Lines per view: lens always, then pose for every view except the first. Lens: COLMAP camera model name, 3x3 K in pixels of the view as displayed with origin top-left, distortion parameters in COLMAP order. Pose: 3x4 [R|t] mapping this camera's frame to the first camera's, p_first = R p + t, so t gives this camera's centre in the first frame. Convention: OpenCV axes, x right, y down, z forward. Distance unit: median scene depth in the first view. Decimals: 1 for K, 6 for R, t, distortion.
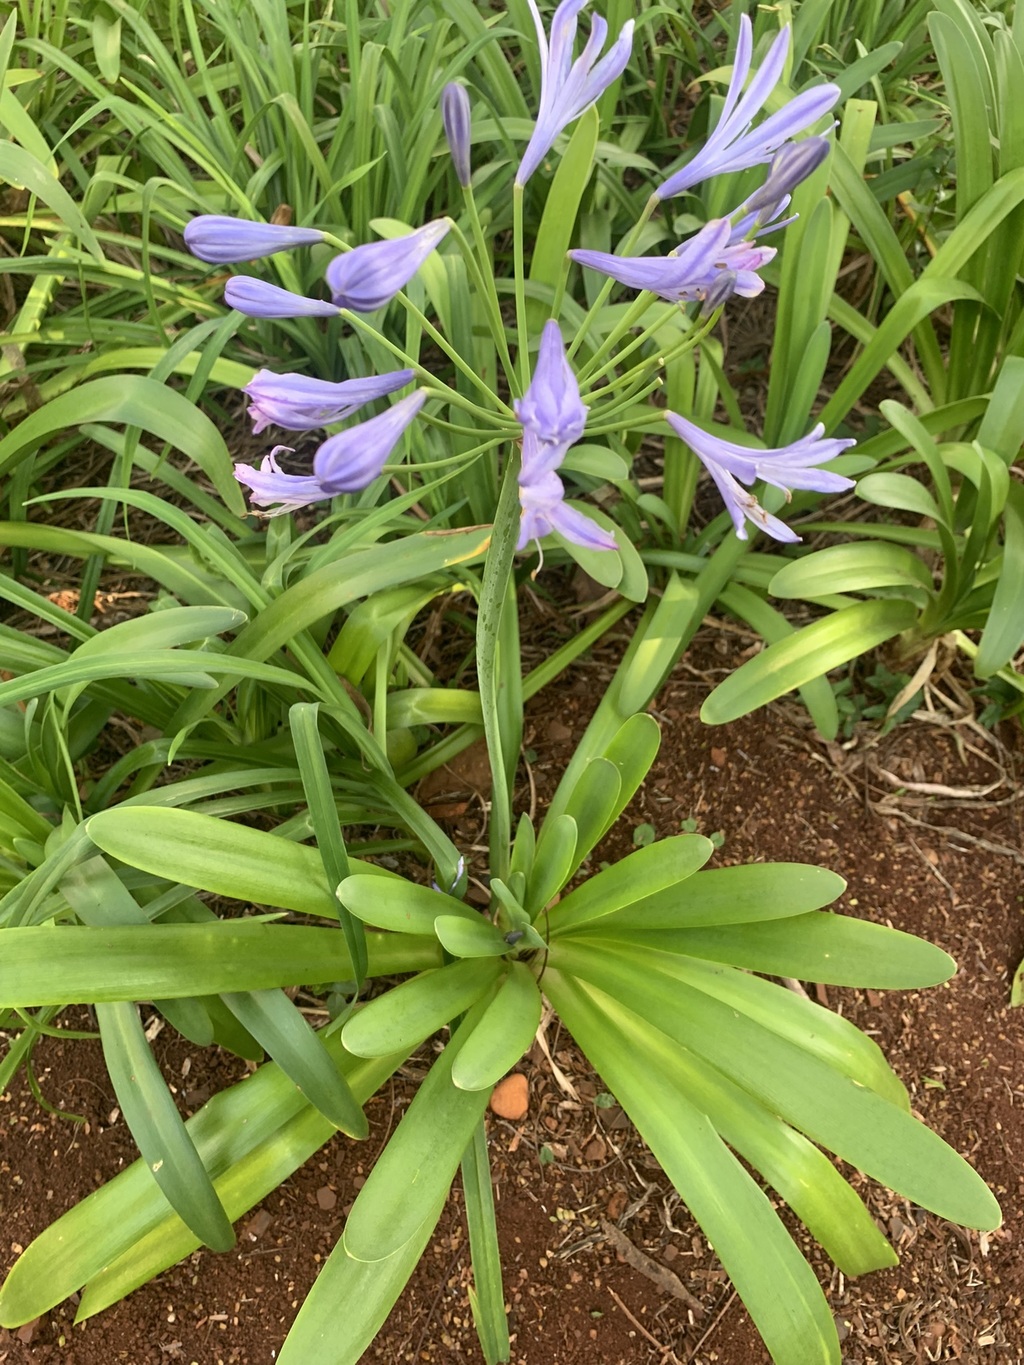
lens RADIAL K [[1003.4, 0, 512.0], [0, 1003.4, 682.5], [0, 0, 1]] dist [0.010112, -0.025049]
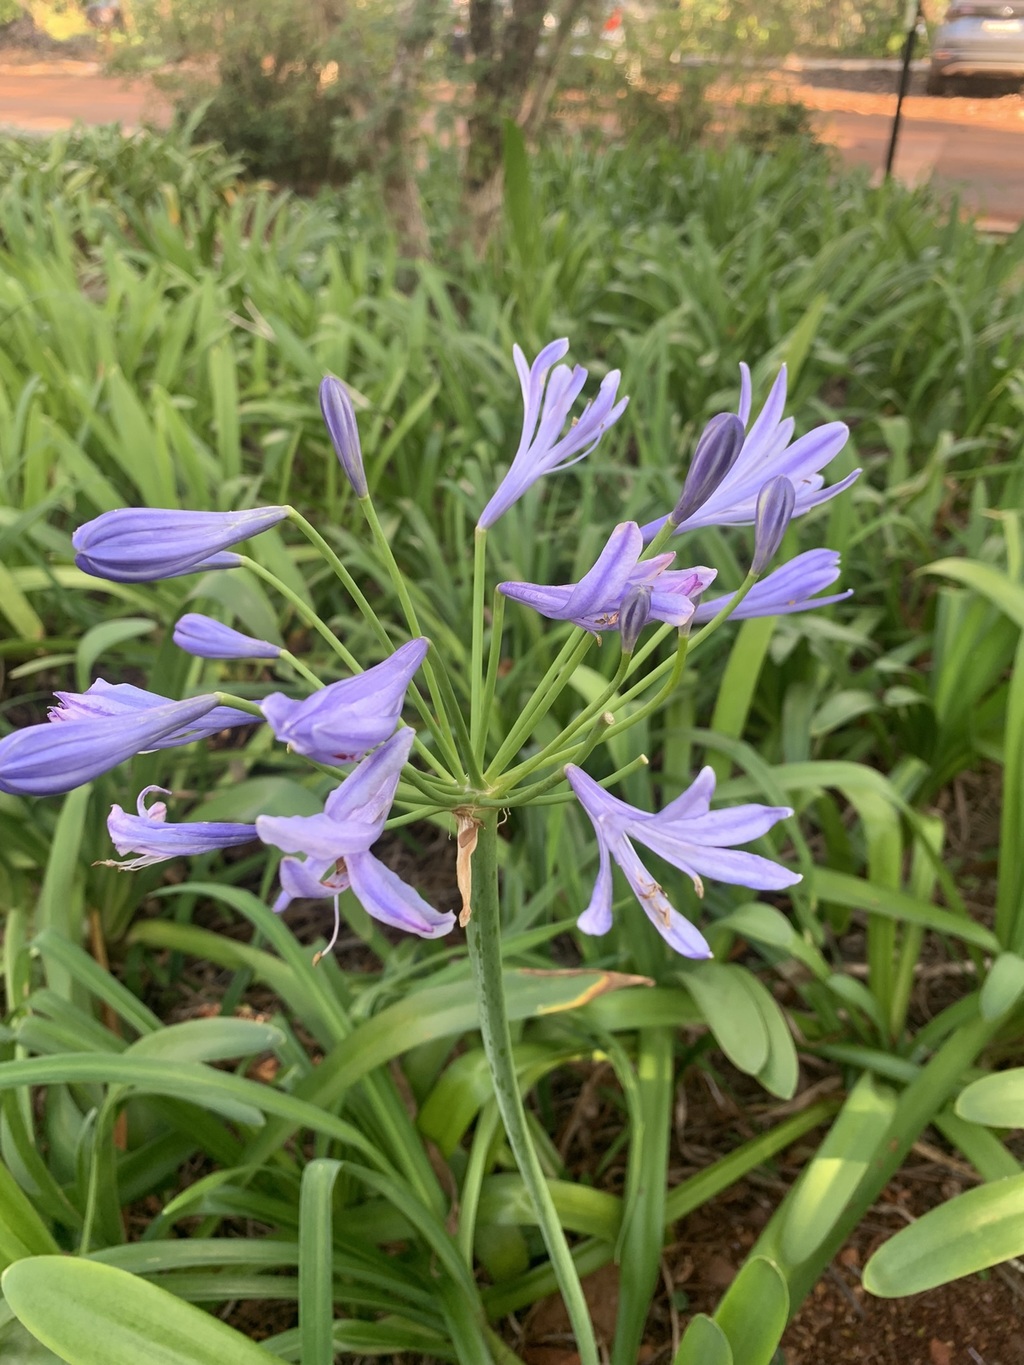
lens RADIAL K [[1003.4, 0, 512.0], [0, 1003.4, 682.5], [0, 0, 1]] dist [0.010112, -0.025049]
pose [[0.962679, 0.047494, -0.266447, 0.081366], [-0.161030, 0.891778, -0.422849, -0.003974], [0.217529, 0.449973, 0.866144, 0.090816]]
